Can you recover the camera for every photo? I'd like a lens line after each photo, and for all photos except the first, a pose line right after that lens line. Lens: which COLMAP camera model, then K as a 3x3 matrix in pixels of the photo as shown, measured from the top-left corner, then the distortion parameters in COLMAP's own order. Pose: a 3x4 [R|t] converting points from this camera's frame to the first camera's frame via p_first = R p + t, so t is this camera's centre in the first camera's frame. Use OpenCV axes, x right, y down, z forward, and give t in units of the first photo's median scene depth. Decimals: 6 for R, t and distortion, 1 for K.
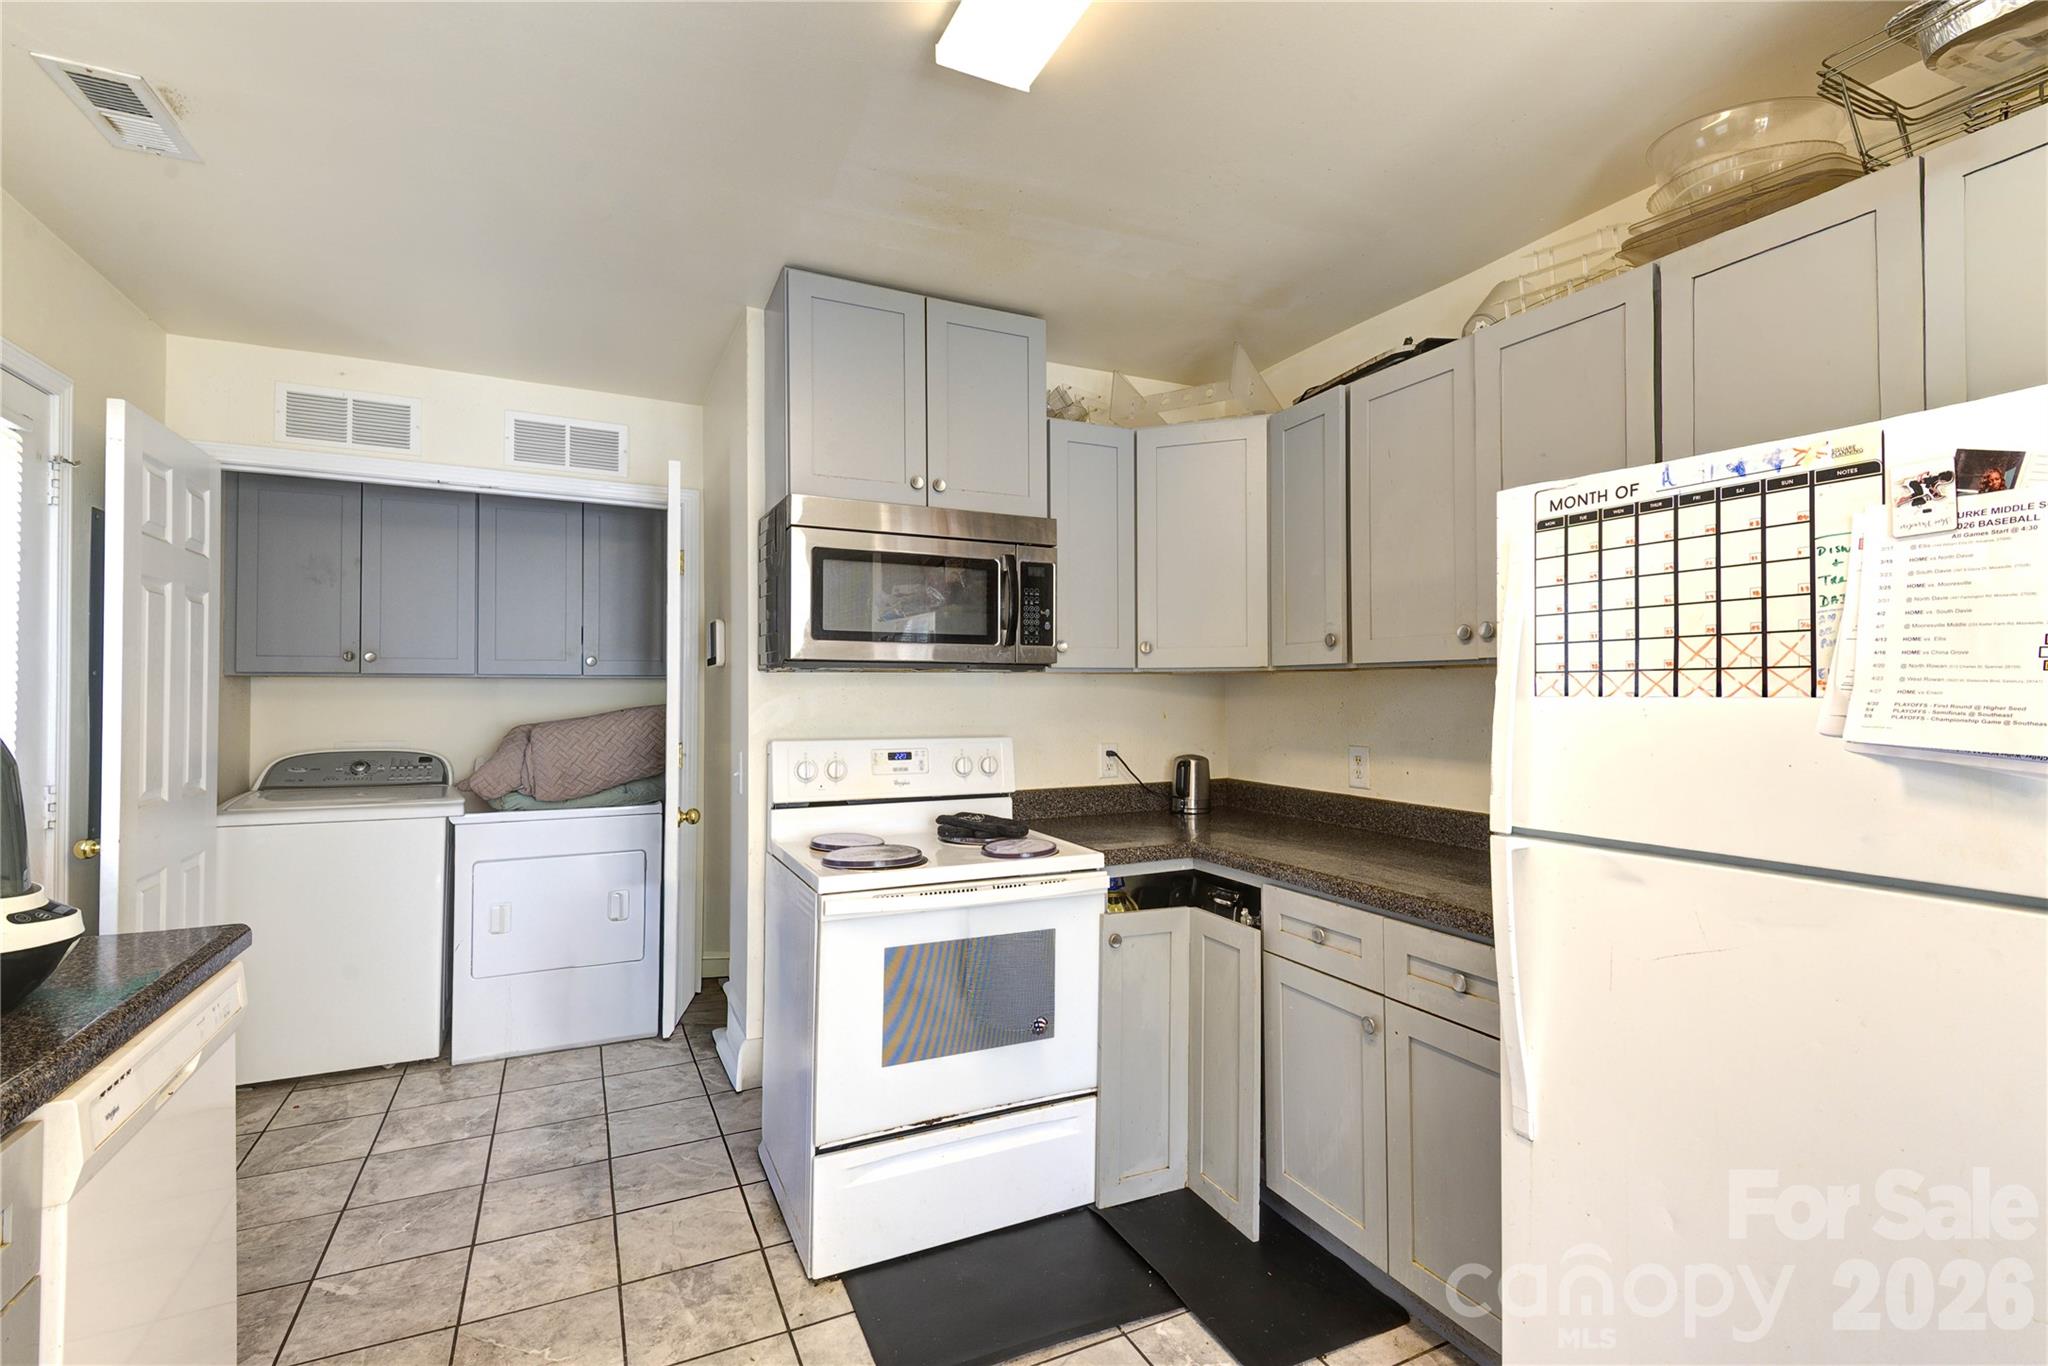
lens RADIAL K [[915.2, 0, 1014.4], [0, 915.2, 677.8], [0, 0, 1]] dist [0.038110, -0.022109]
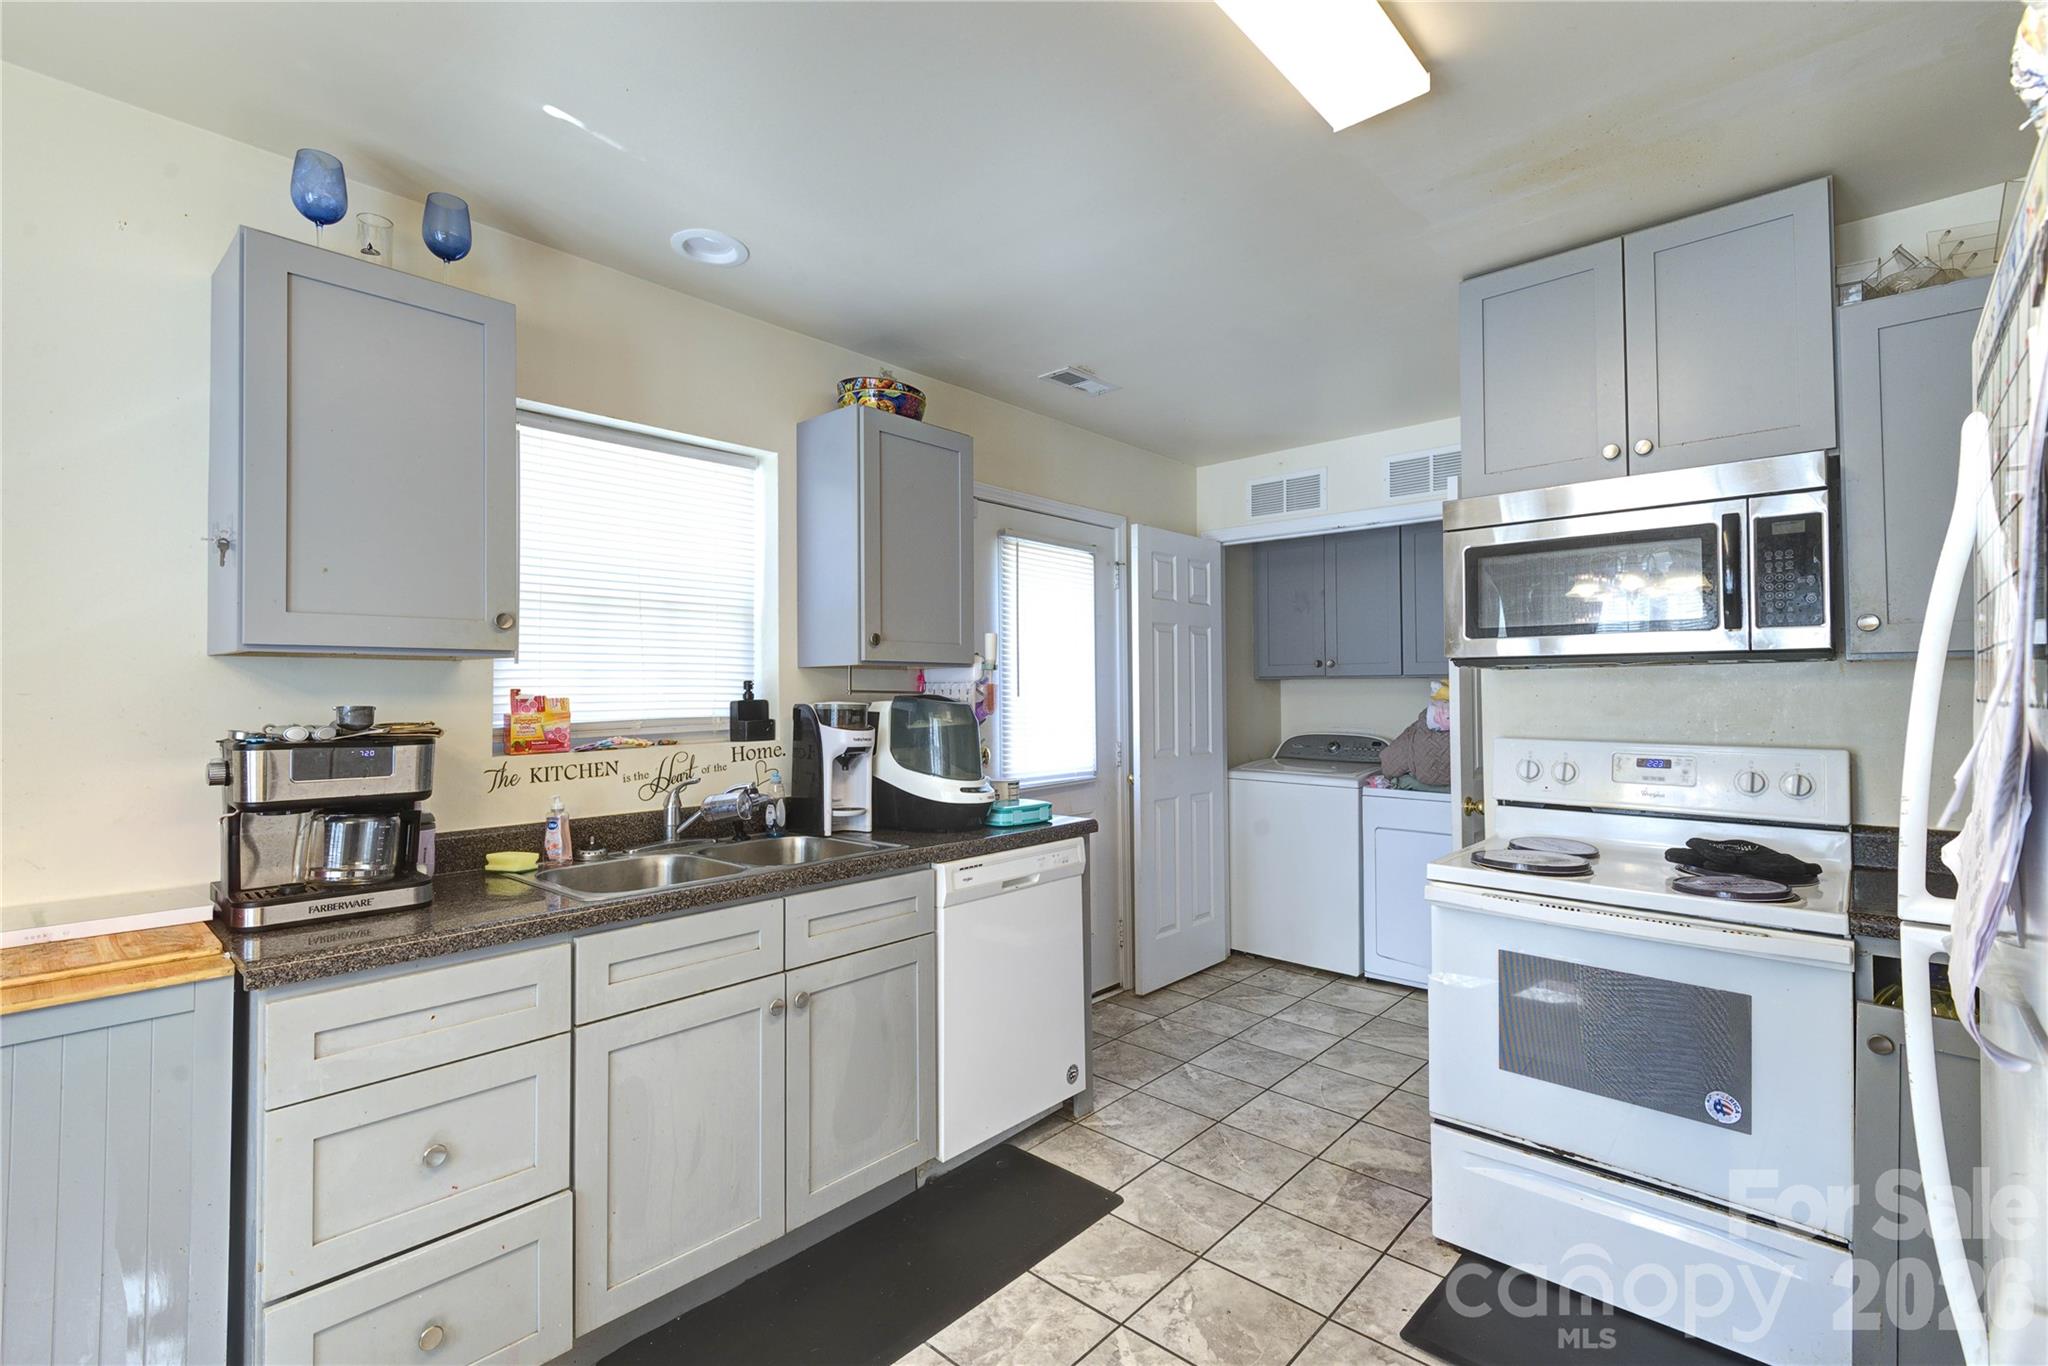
lens RADIAL K [[915.2, 0, 1014.4], [0, 915.2, 677.8], [0, 0, 1]] dist [0.038110, -0.022109]
pose [[0.370335, -0.016449, -0.928753, 0.503721], [0.019277, 0.999764, -0.010020, 0.003011], [0.928698, -0.014193, 0.370564, 0.131385]]
